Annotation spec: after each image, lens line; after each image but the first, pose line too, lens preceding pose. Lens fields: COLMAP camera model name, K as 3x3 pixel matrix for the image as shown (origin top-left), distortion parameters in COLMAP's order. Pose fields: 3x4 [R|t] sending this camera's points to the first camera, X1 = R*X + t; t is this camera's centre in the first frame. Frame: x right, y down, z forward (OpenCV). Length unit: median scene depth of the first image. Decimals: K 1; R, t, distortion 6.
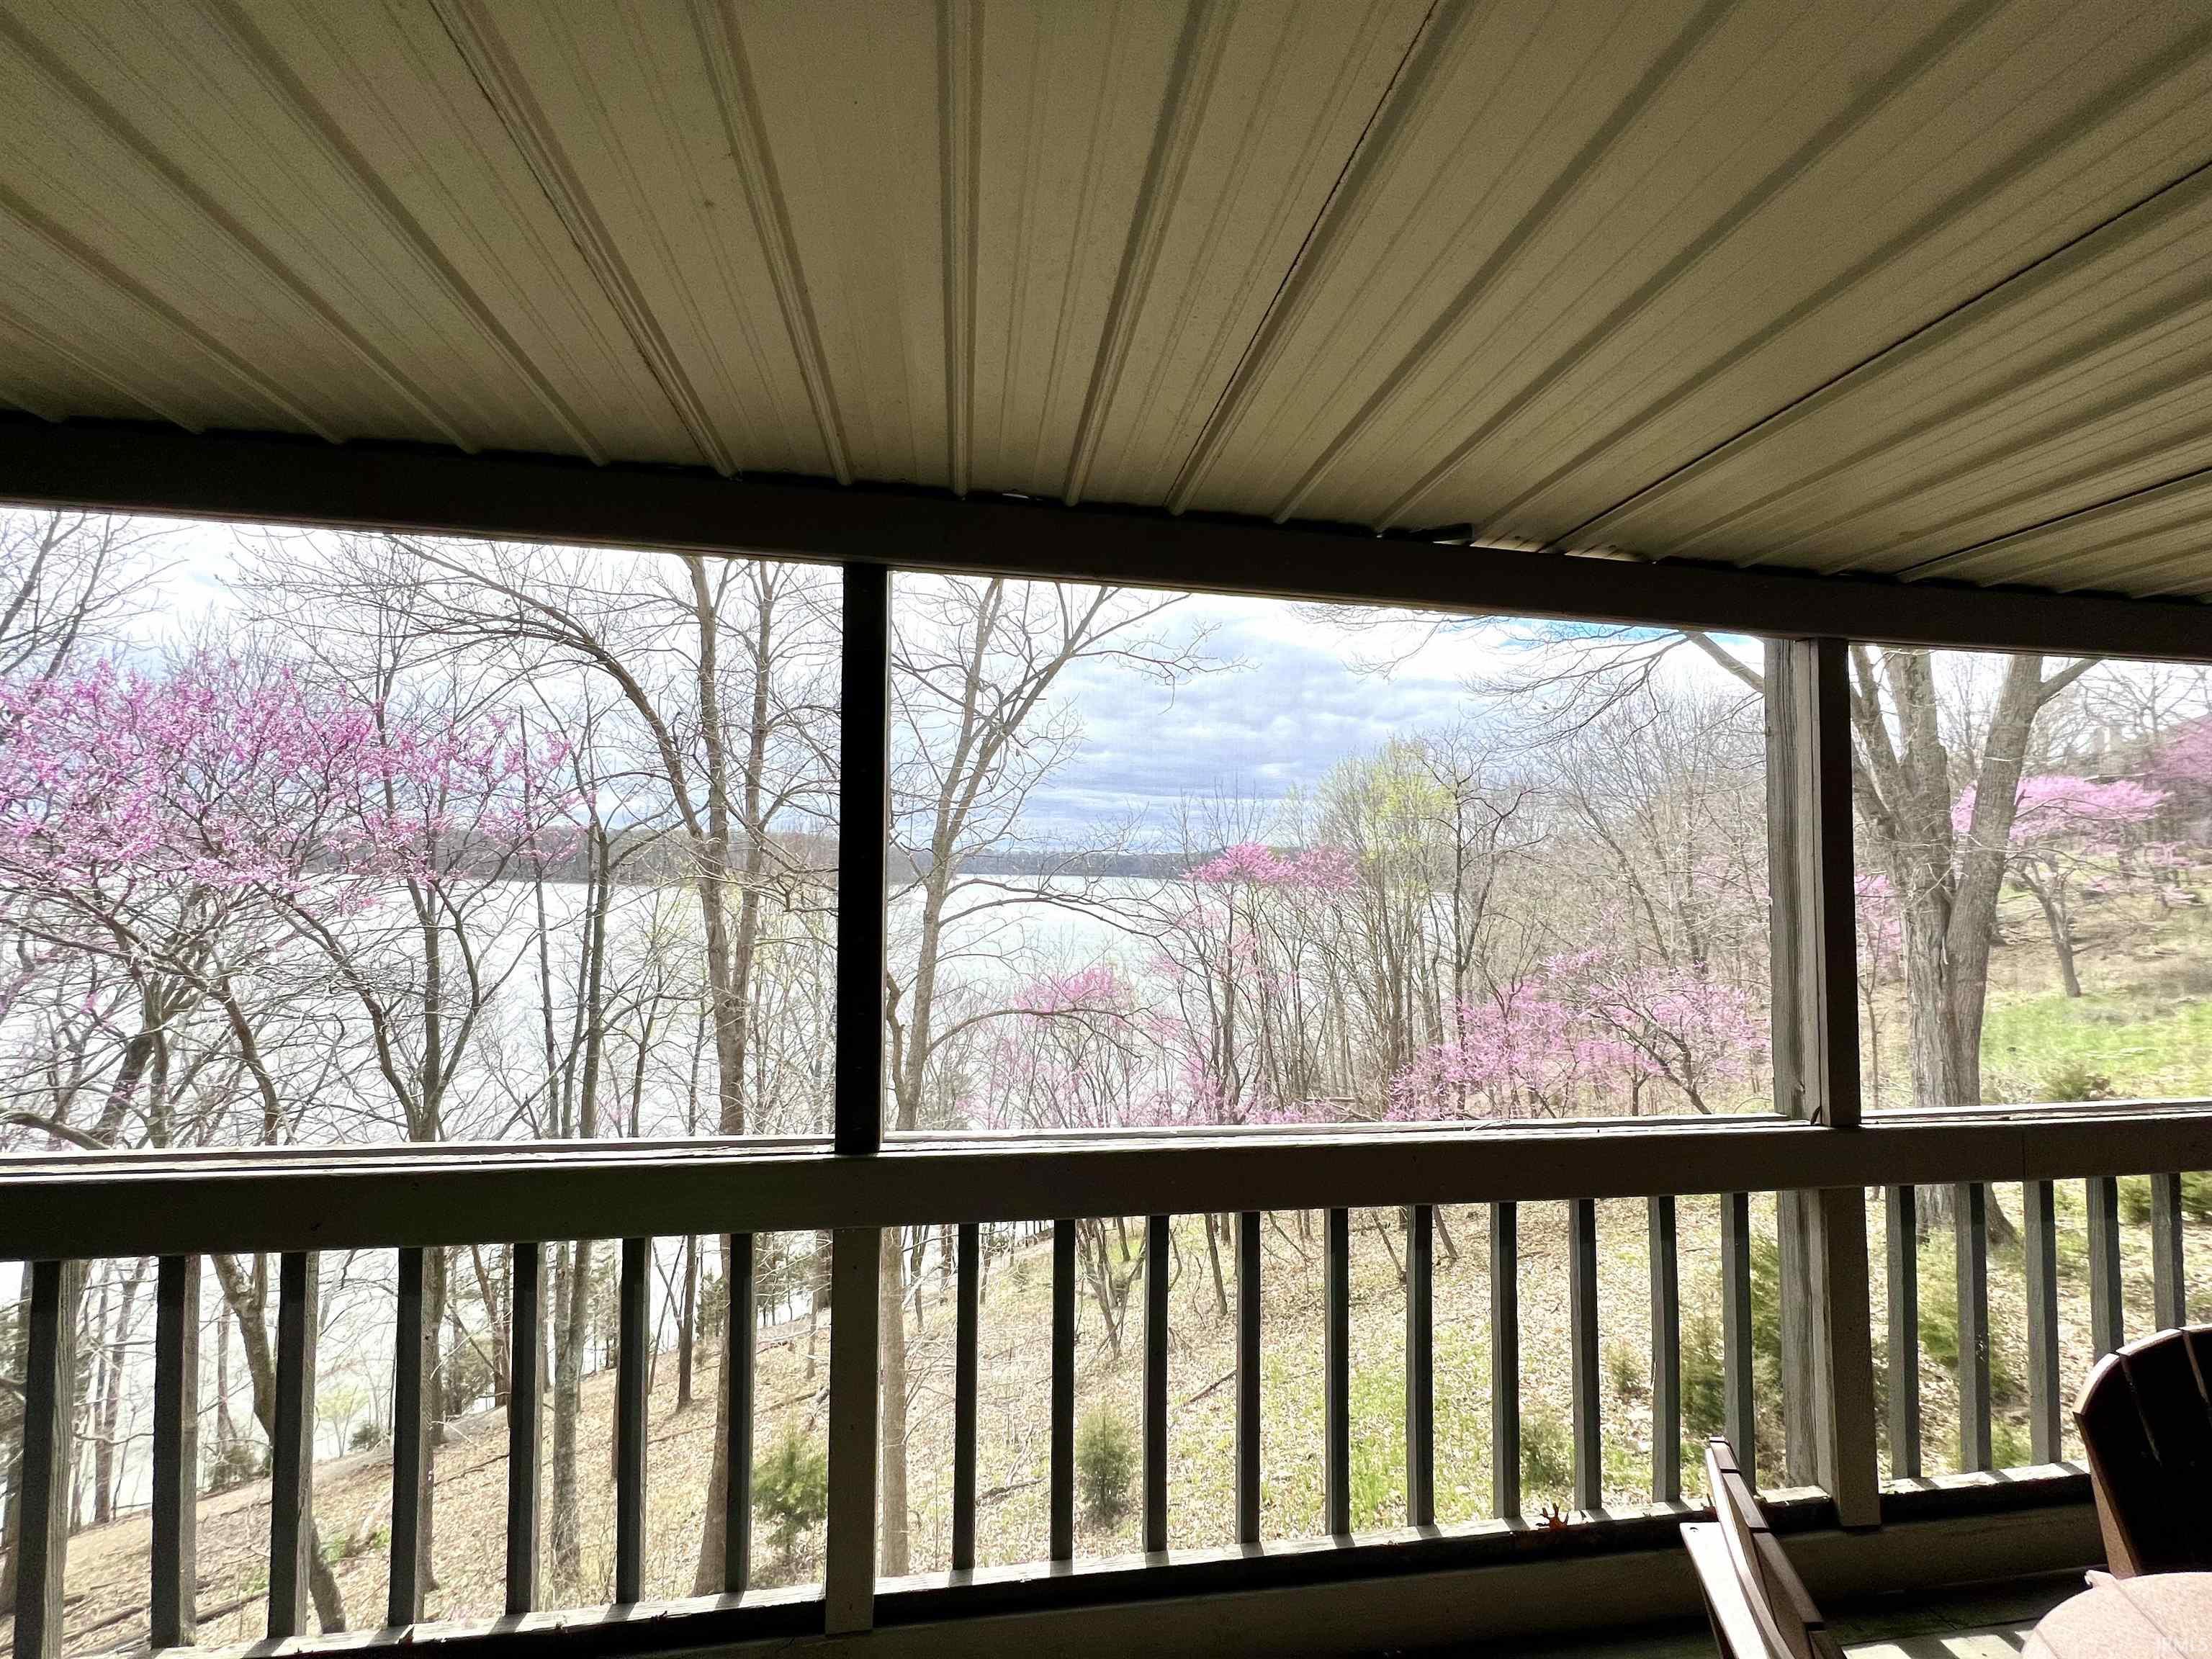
lens RADIAL K [[888.3, 0, 1102.5], [0, 888.3, 850.2], [0, 0, 1]] dist [-0.003724, 0.000242]
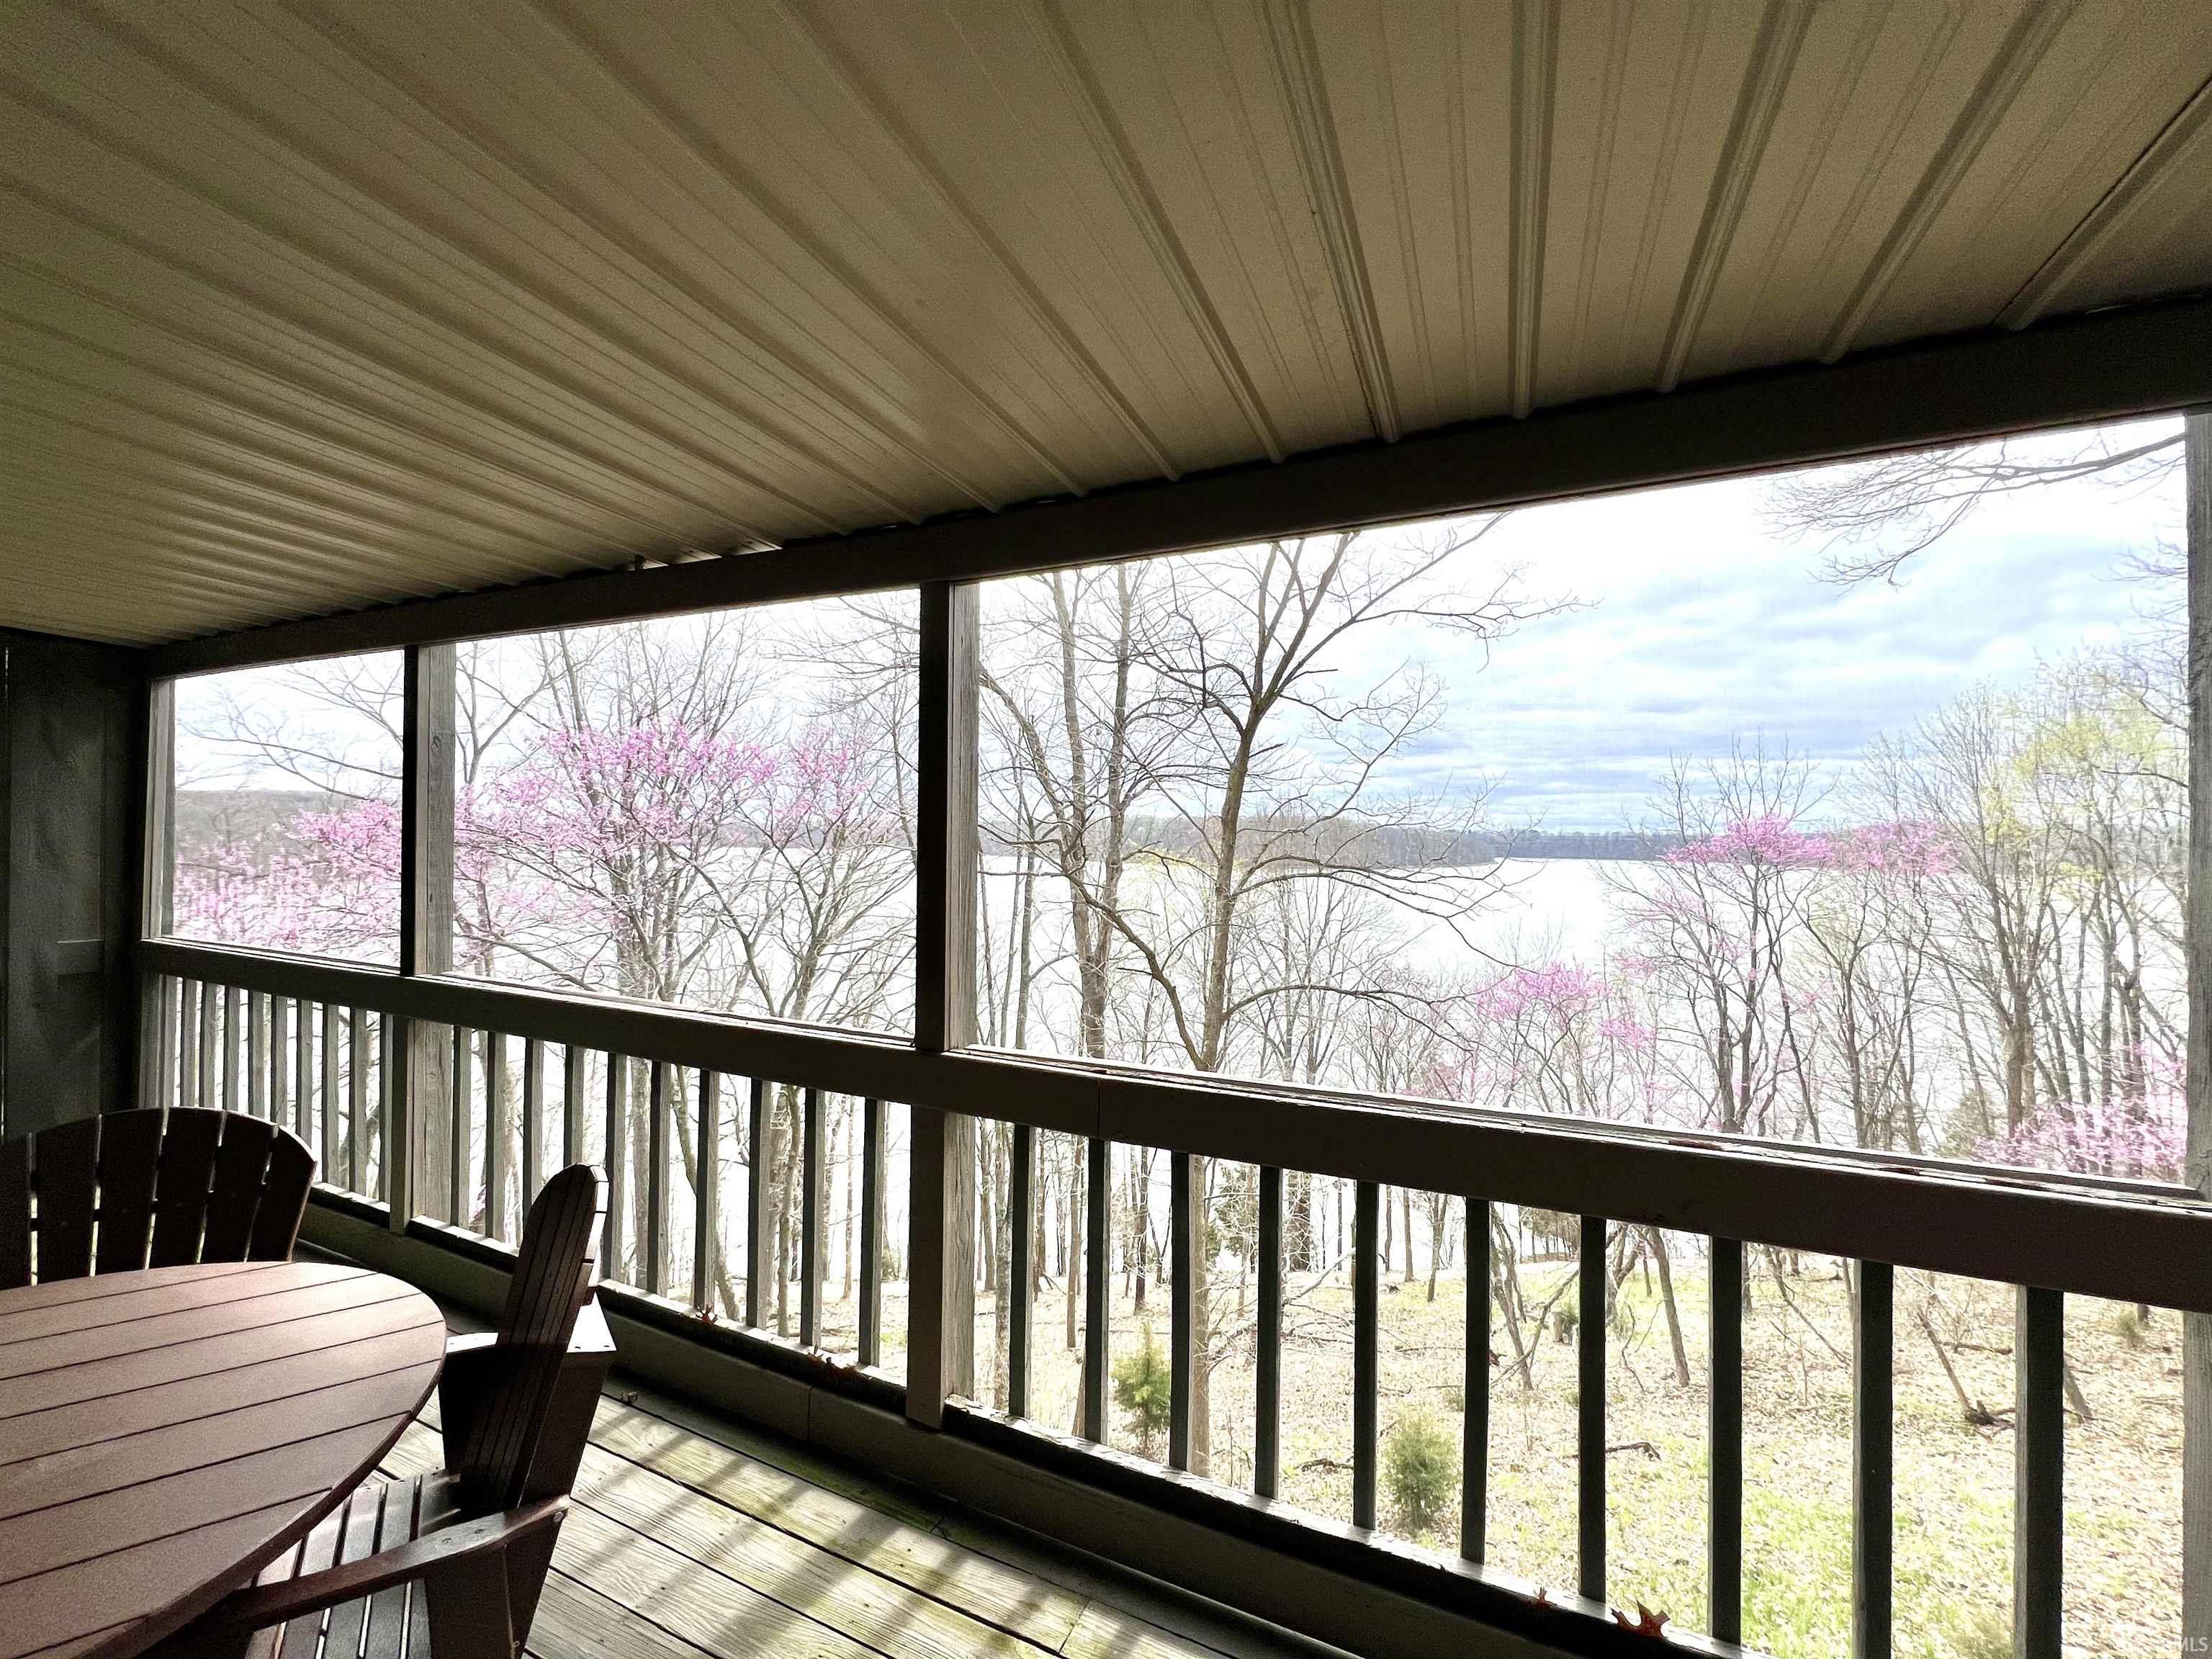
lens RADIAL K [[888.3, 0, 1106.4], [0, 888.3, 819.7], [0, 0, 1]] dist [-0.003724, 0.000242]
pose [[0.823570, -0.023530, -0.566726, 0.576783], [0.029240, 0.999572, 0.000991, 0.016358], [0.566460, -0.017388, 0.823906, 0.093354]]
